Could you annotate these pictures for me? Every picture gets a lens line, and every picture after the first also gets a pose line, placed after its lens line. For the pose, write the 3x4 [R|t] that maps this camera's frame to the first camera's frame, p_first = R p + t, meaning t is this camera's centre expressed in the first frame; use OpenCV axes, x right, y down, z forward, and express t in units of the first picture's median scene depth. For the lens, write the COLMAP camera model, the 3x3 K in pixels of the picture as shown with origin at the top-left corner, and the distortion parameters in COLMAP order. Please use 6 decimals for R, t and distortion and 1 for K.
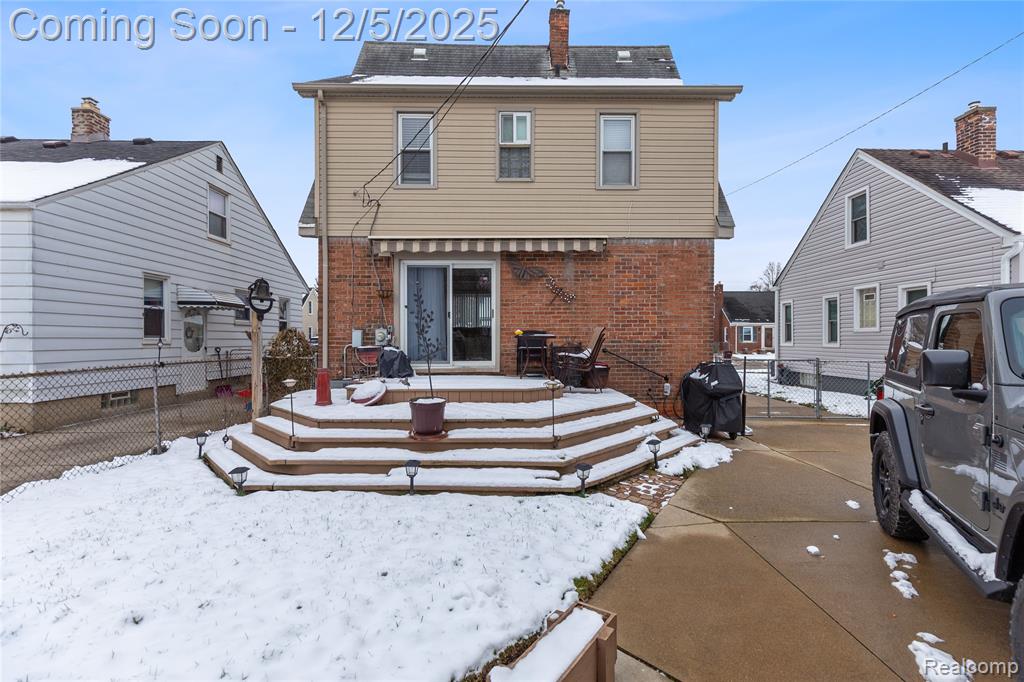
lens RADIAL K [[463.7, 0, 511.2], [0, 463.7, 340.5], [0, 0, 1]] dist [0.009218, -0.000243]
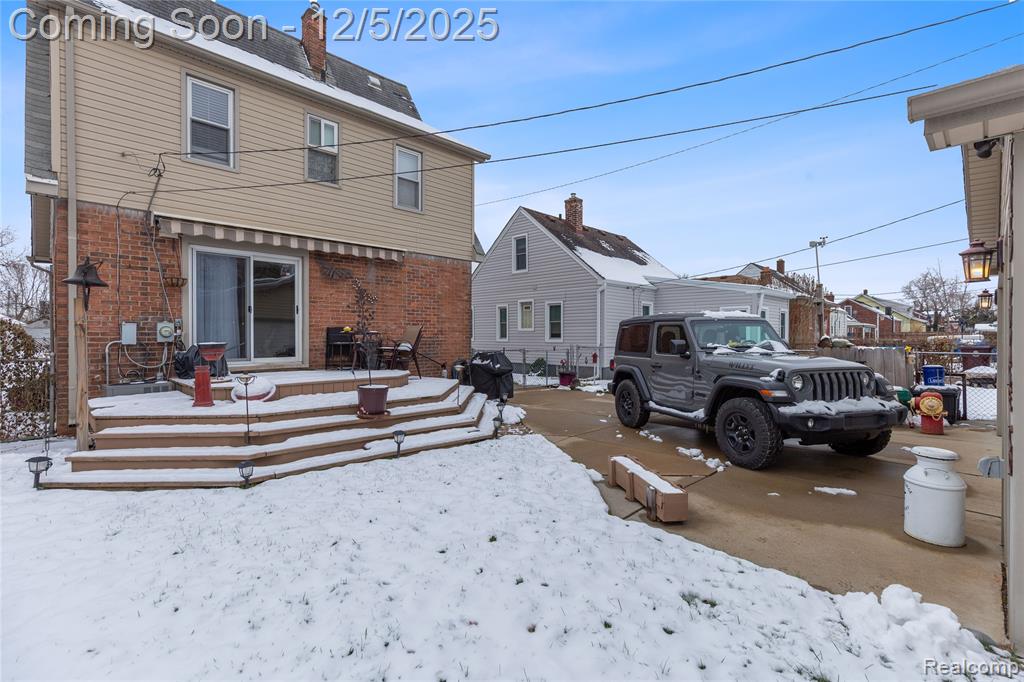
lens RADIAL K [[463.7, 0, 517.7], [0, 463.7, 340.8], [0, 0, 1]] dist [0.009218, -0.000243]
pose [[0.716887, -0.005030, 0.697171, -0.411162], [-0.000350, 0.999971, 0.007574, 0.001630], [-0.697189, -0.005674, 0.716865, -0.062406]]
